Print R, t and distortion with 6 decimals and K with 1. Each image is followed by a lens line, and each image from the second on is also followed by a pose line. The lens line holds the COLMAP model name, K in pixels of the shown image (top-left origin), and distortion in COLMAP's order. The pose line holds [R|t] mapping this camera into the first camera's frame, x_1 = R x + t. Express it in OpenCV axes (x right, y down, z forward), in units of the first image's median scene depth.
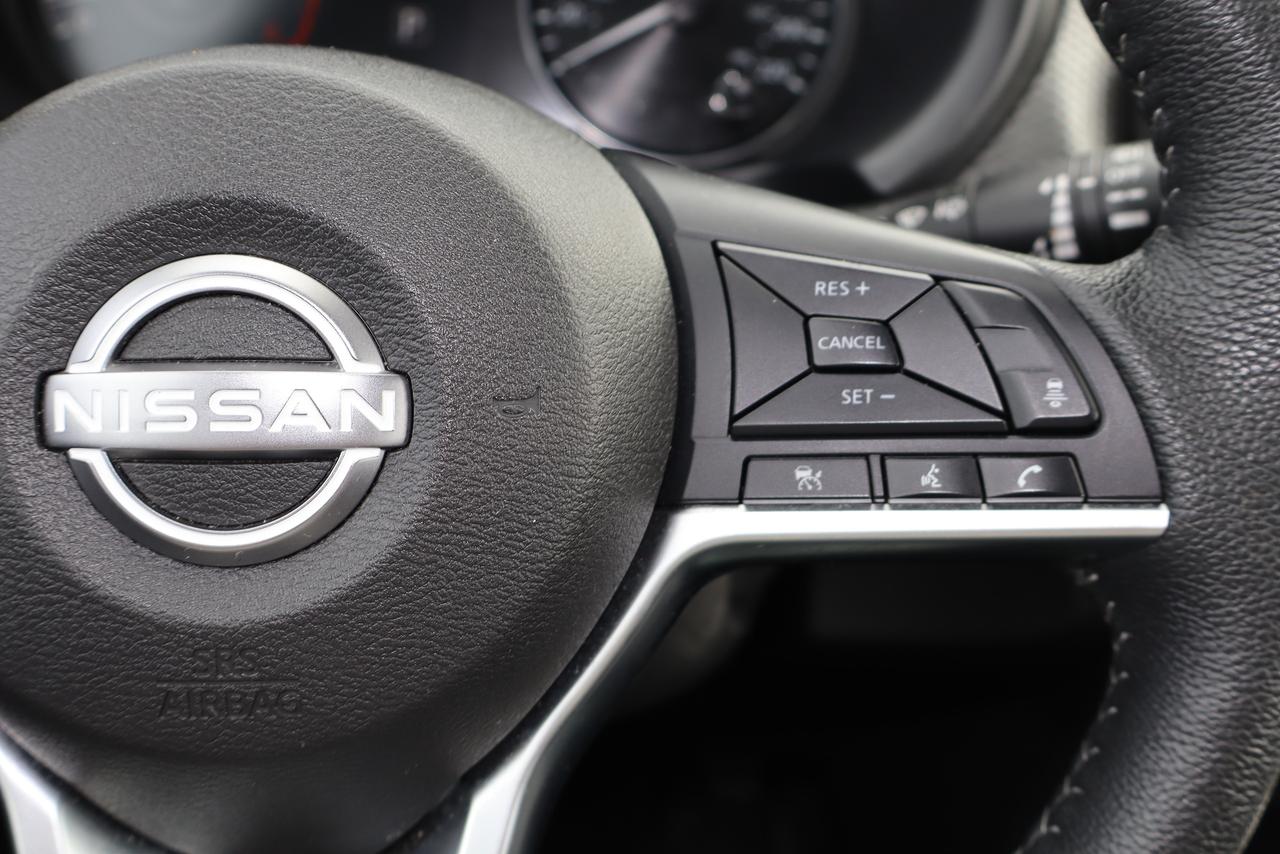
lens RADIAL K [[1489.0, 0, 636.4], [0, 1489.0, 425.4], [0, 0, 1]] dist [-0.004925, 0.000000]
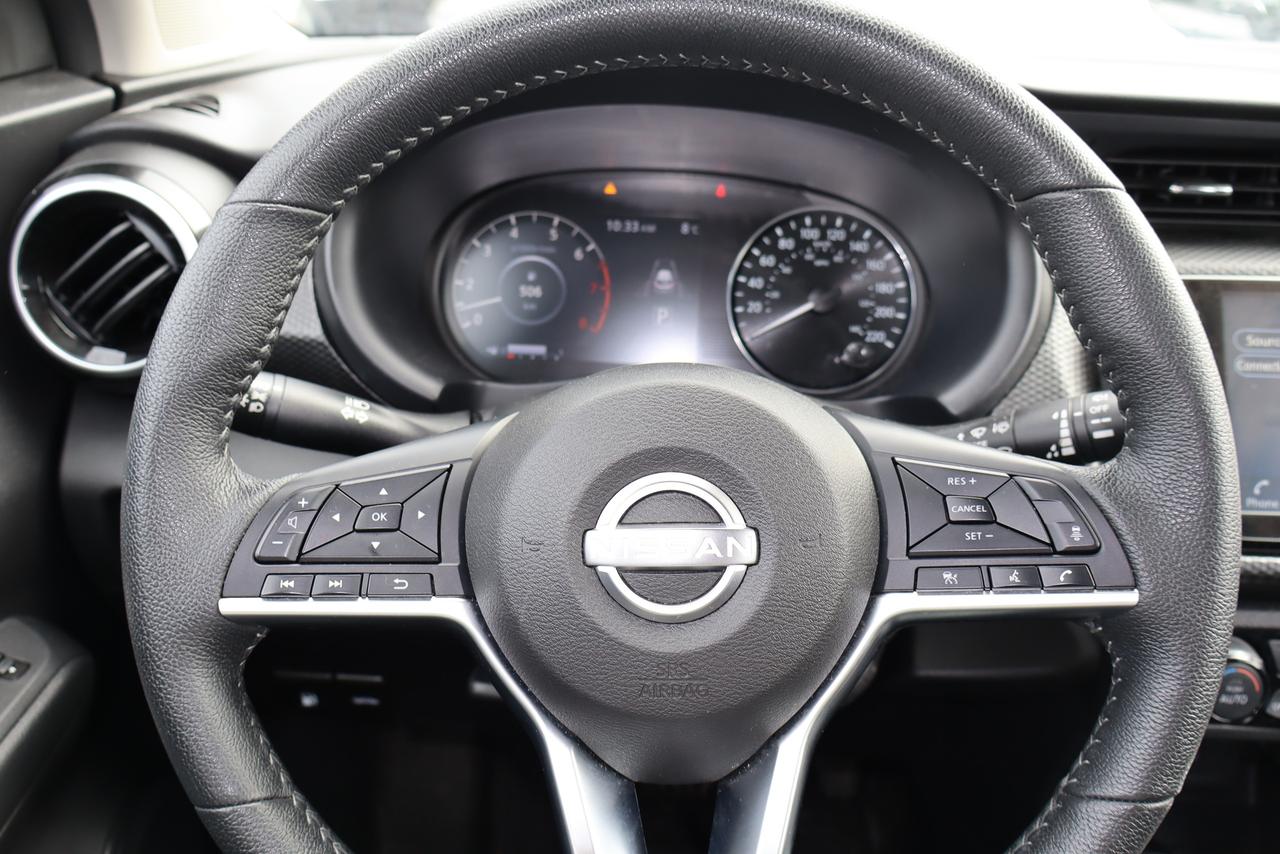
lens RADIAL K [[1030.6, 0, 644.8], [0, 1030.6, 422.9], [0, 0, 1]] dist [-0.047779, 0.037702]
pose [[0.995795, -0.019636, -0.089484, -0.171772], [0.008854, 0.992815, -0.119329, -0.010678], [0.091184, 0.118035, 0.988814, -0.431439]]
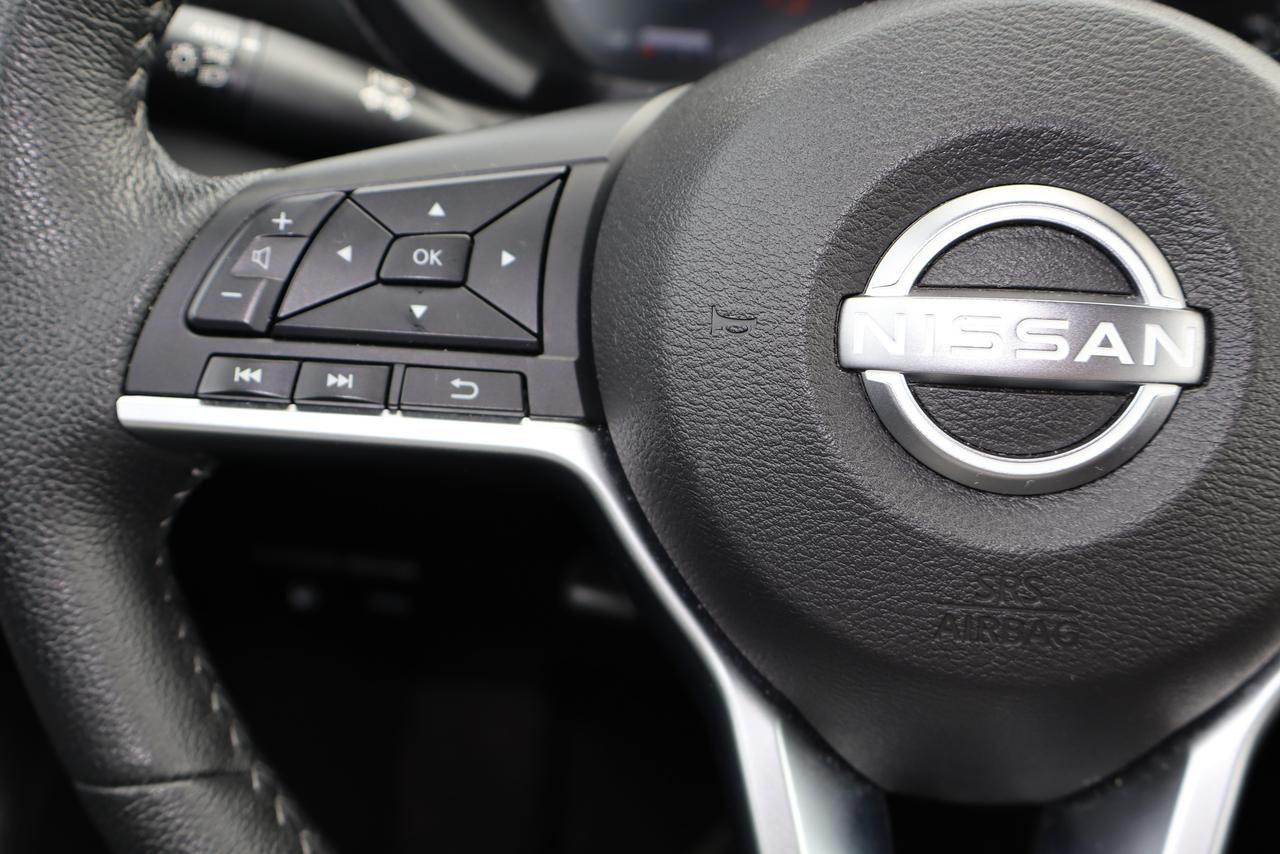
lens RADIAL K [[1489.0, 0, 649.5], [0, 1489.0, 427.9], [0, 0, 1]] dist [-0.004925, 0.000000]
pose [[0.981572, 0.052540, -0.183728, -0.319741], [-0.050502, 0.998600, 0.015759, 0.044105], [0.184298, -0.006190, 0.982851, -0.034913]]
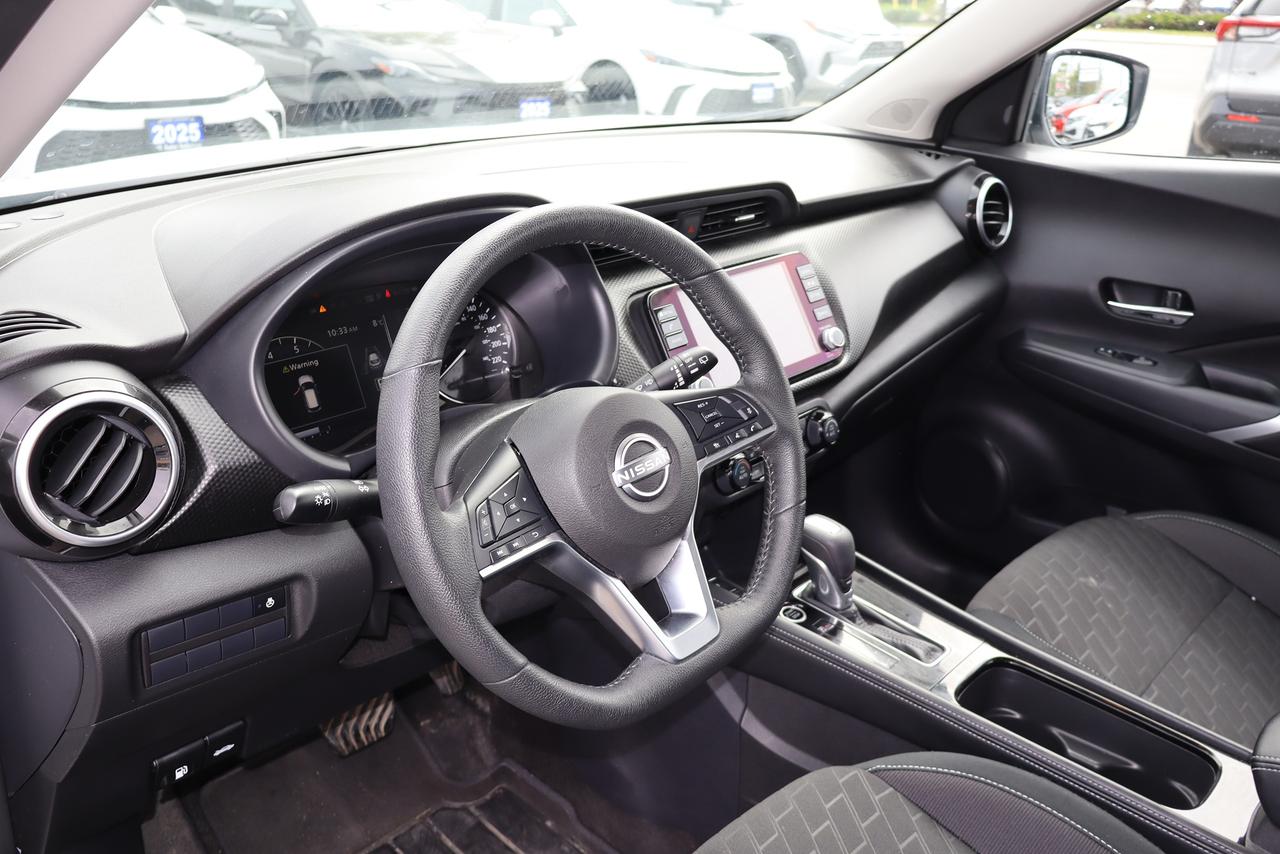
lens RADIAL K [[1030.6, 0, 646.7], [0, 1030.6, 430.9], [0, 0, 1]] dist [-0.047779, 0.037702]
pose [[0.742610, -0.336746, 0.578906, -2.020450], [0.379196, 0.923909, 0.051006, -0.262017], [-0.552033, 0.181642, 0.813797, -1.601533]]
